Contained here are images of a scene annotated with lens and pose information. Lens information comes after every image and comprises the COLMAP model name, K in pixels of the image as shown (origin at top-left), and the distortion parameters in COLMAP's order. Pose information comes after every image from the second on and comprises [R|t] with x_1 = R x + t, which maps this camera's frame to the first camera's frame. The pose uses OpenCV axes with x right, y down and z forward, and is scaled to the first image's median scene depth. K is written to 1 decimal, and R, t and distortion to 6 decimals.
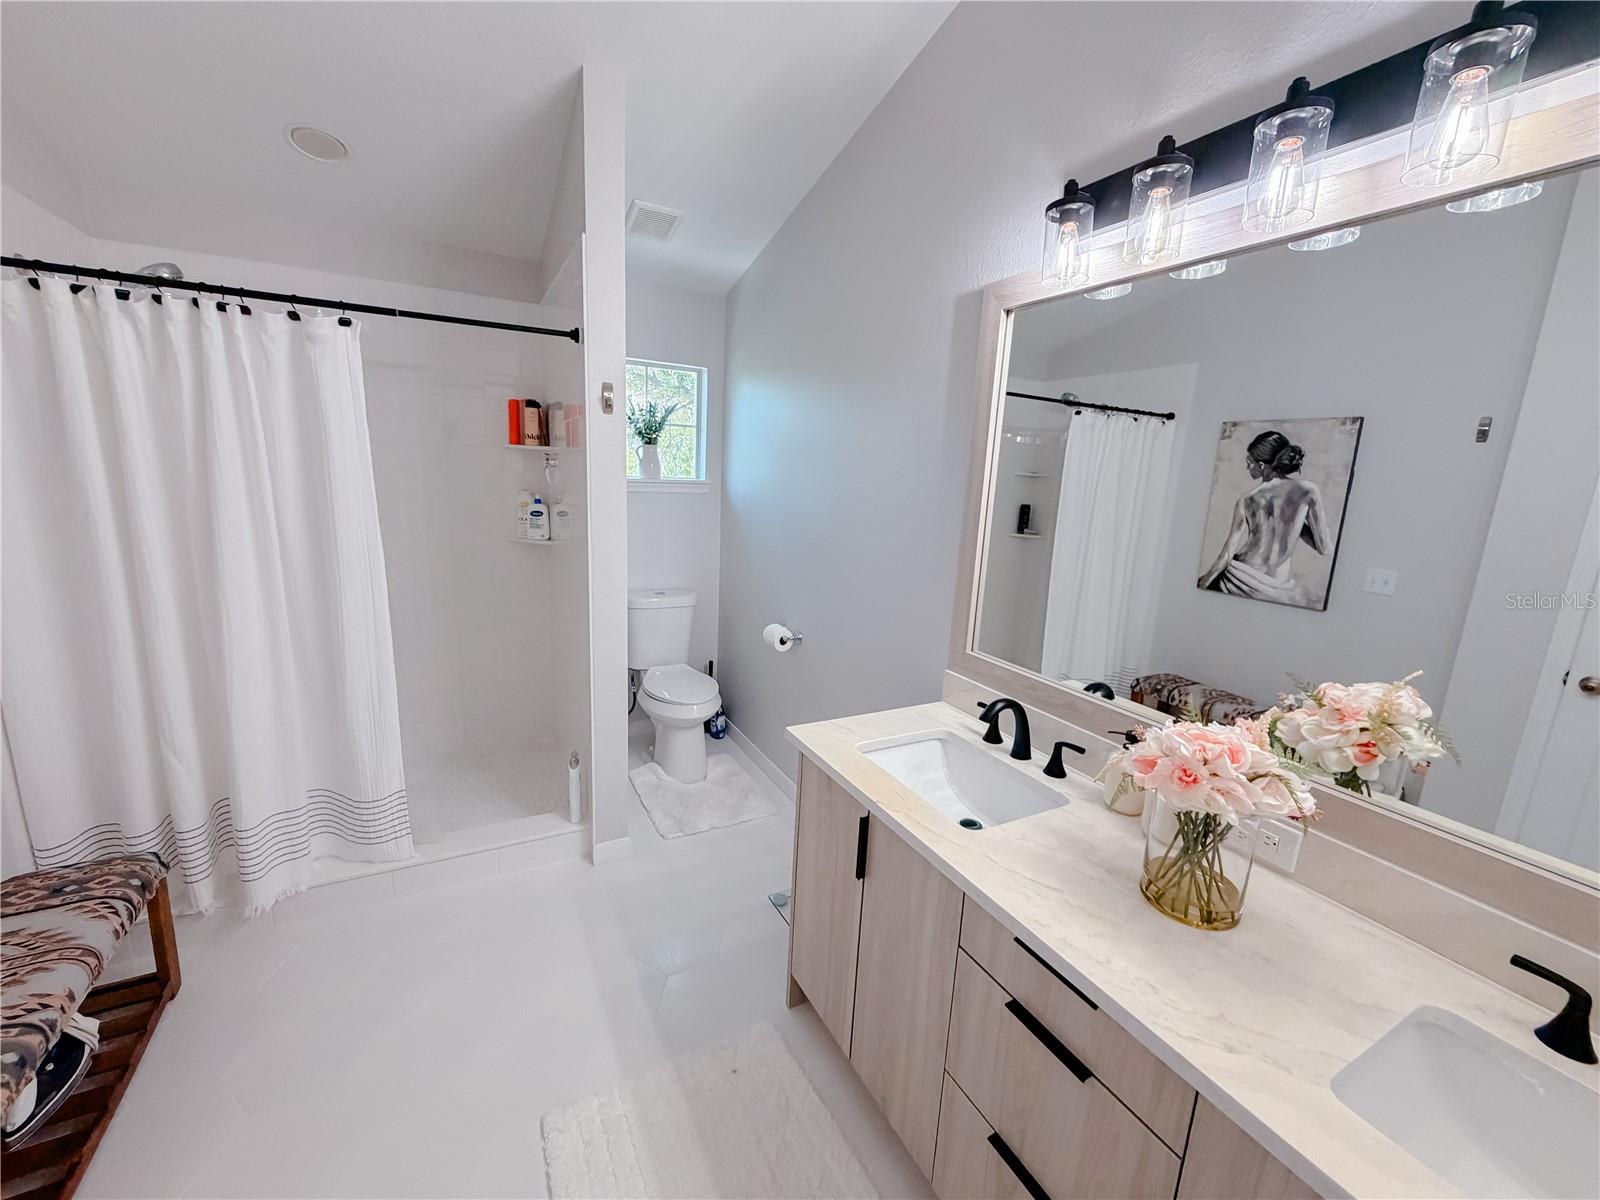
lens RADIAL K [[636.2, 0, 800.0], [0, 636.2, 600.0], [0, 0, 1]] dist [-0.002819, 0.000899]
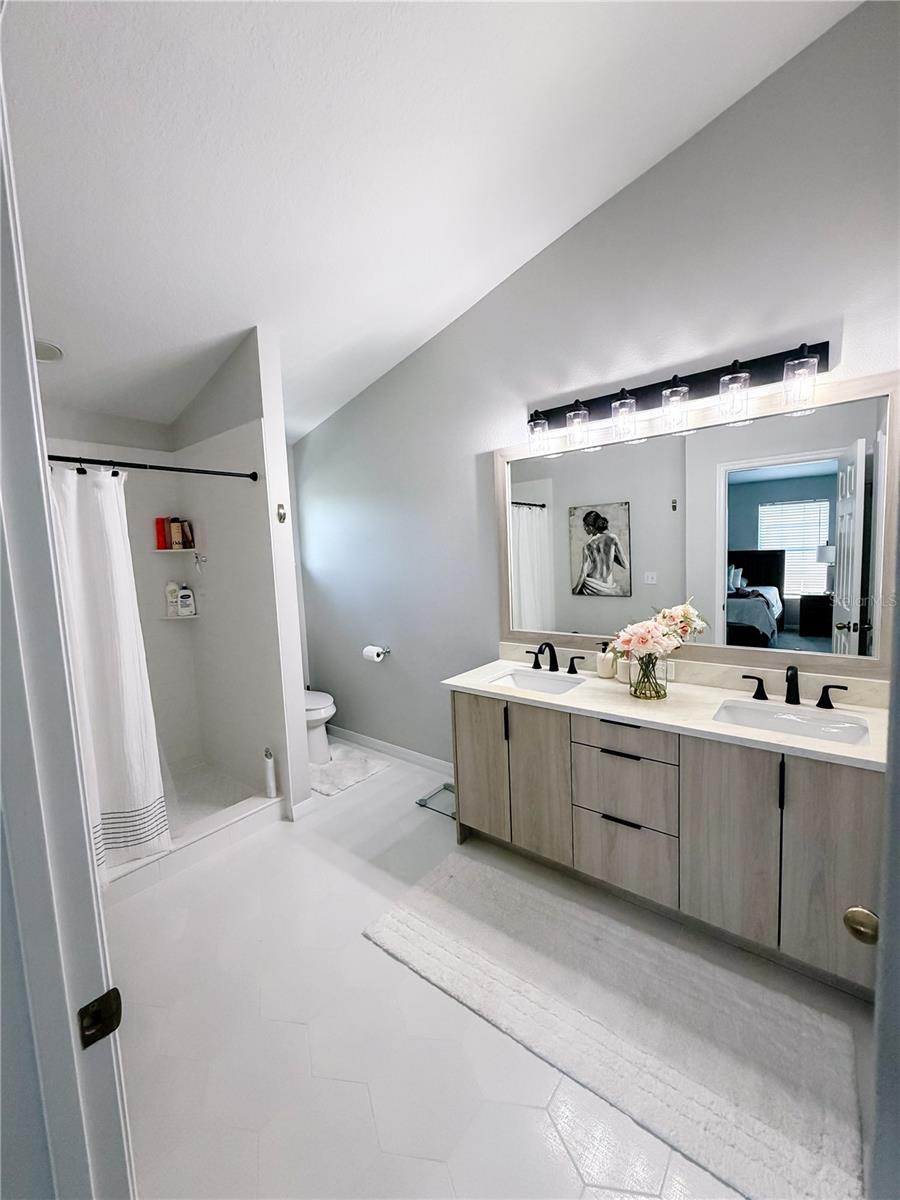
lens RADIAL K [[477.1, 0, 455.6], [0, 477.1, 596.7], [0, 0, 1]] dist [-0.002819, 0.000899]
pose [[0.910918, -0.124470, 0.393365, -0.299293], [0.165513, 0.983572, -0.072056, 0.039187], [-0.377934, 0.130744, 0.916554, -0.190051]]
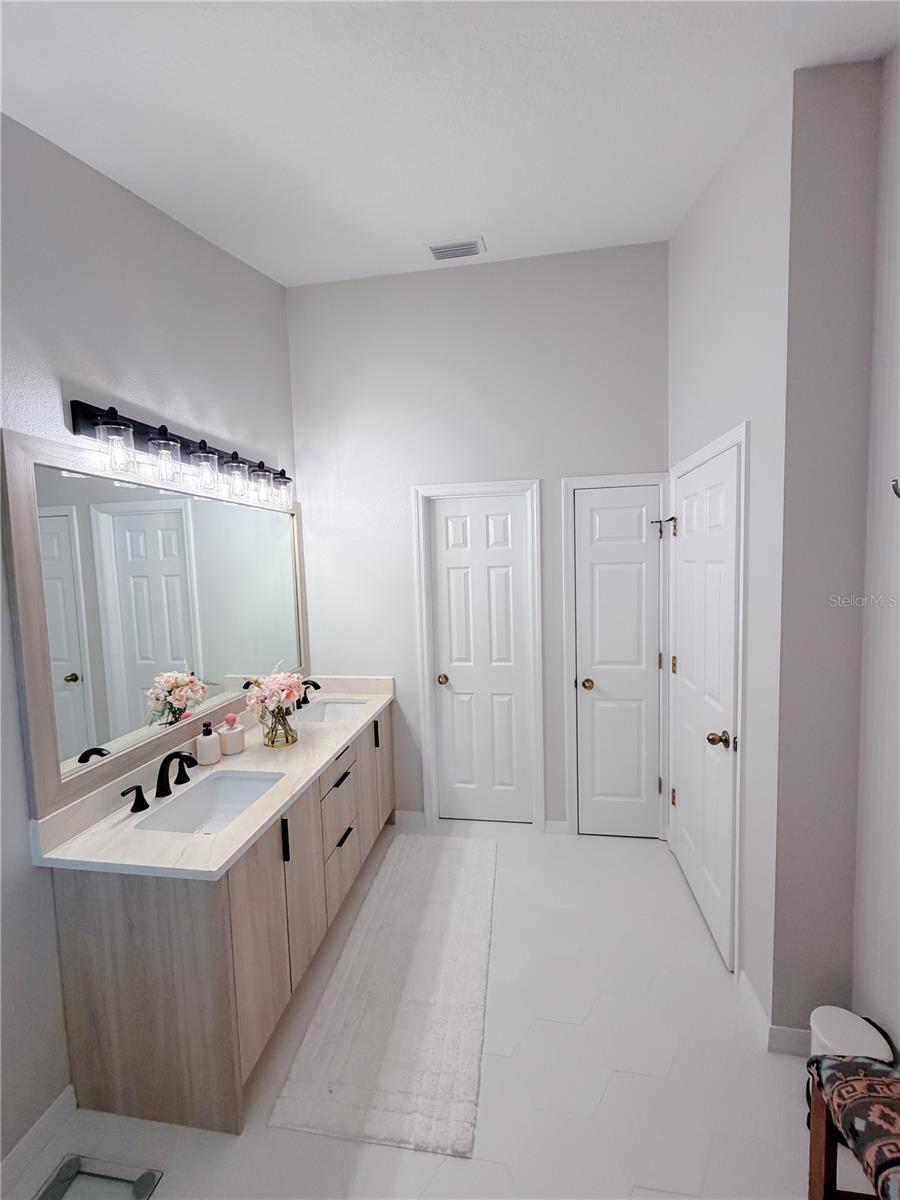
lens RADIAL K [[477.1, 0, 455.6], [0, 477.1, 596.7], [0, 0, 1]] dist [-0.002819, 0.000899]
pose [[-0.798748, -0.066404, 0.597990, -0.445964], [0.115436, 0.958513, 0.260629, -0.216588], [-0.590488, 0.277207, -0.757945, 0.739745]]
